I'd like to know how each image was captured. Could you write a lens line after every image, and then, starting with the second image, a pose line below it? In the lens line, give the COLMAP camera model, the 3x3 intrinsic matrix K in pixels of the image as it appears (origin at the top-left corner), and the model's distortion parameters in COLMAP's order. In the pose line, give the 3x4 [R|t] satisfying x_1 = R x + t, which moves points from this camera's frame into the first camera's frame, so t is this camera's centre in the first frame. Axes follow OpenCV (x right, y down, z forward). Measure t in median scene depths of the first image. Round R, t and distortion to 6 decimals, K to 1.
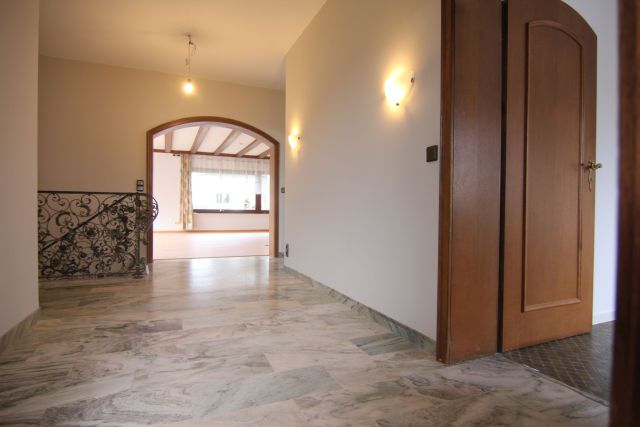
lens RADIAL K [[363.0, 0, 317.3], [0, 363.0, 218.1], [0, 0, 1]] dist [-0.007211, -0.002300]
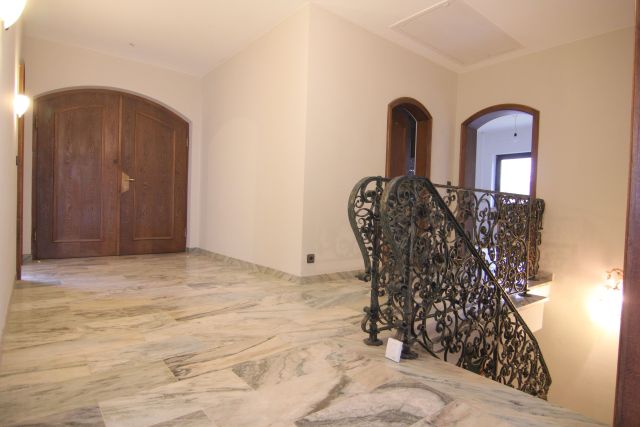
lens RADIAL K [[363.0, 0, 319.9], [0, 363.0, 214.1], [0, 0, 1]] dist [-0.007211, -0.002300]
pose [[-0.957529, -0.036599, -0.286005, -0.086862], [-0.050090, 0.997943, 0.039997, -0.010855], [0.283953, 0.052625, -0.957393, 0.476213]]
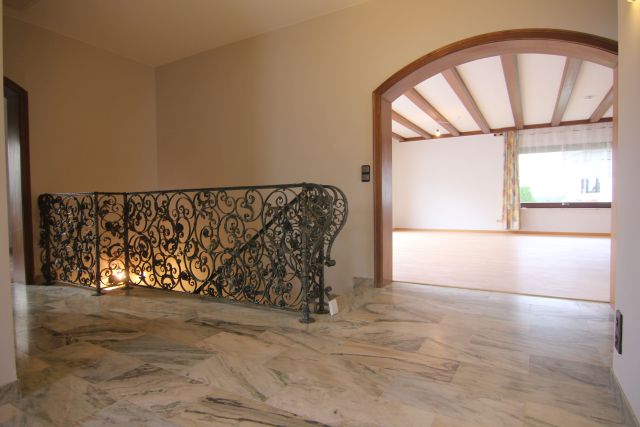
lens RADIAL K [[363.0, 0, 322.5], [0, 363.0, 215.4], [0, 0, 1]] dist [-0.007211, -0.002300]
pose [[0.610443, 0.007532, -0.792025, 0.002485], [0.001503, 0.999942, 0.010668, -0.007340], [0.792059, -0.007702, 0.610396, 0.216167]]
